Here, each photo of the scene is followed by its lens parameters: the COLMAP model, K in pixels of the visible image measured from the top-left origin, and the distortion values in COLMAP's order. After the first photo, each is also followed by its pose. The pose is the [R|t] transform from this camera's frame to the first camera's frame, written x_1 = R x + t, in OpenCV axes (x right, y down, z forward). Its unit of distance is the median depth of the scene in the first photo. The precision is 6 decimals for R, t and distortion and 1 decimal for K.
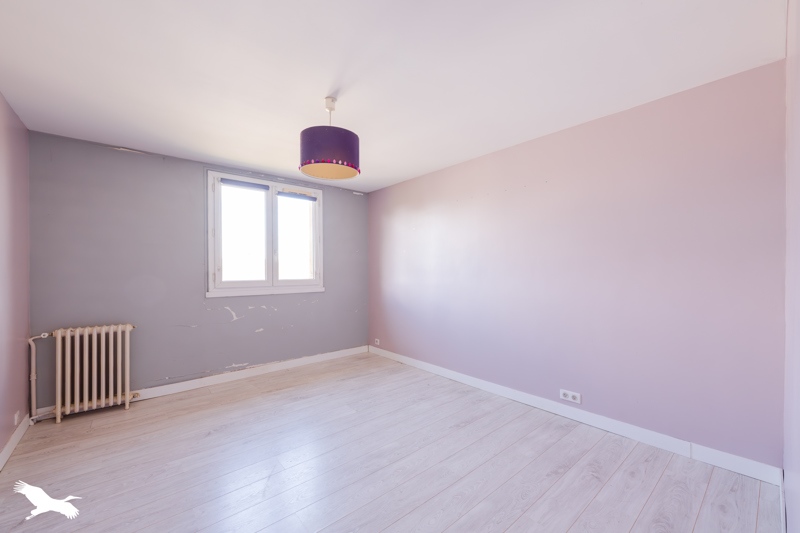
lens RADIAL K [[323.4, 0, 394.7], [0, 323.4, 267.7], [0, 0, 1]] dist [-0.001553, -0.000241]
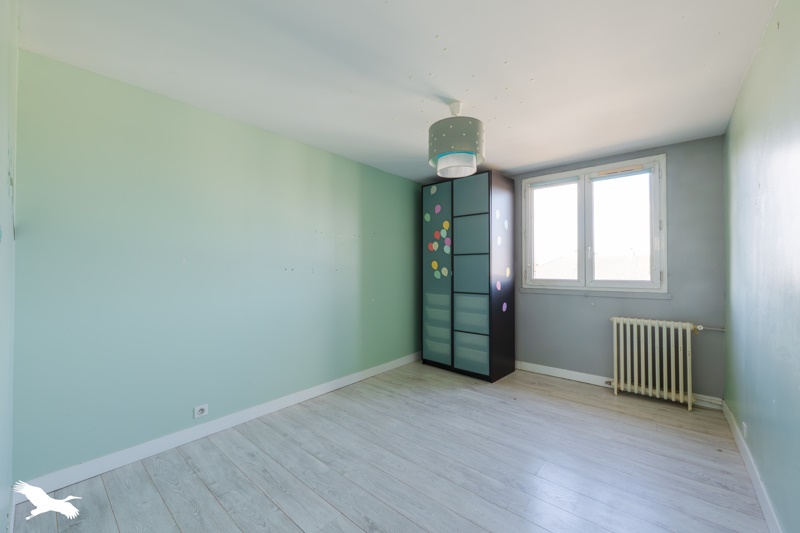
lens RADIAL K [[323.4, 0, 393.8], [0, 323.4, 271.5], [0, 0, 1]] dist [-0.001553, -0.000241]
pose [[0.145439, 0.005095, -0.989354, 0.410048], [0.016983, 0.999827, 0.007645, 0.000759], [0.989221, -0.017915, 0.145327, 0.338172]]
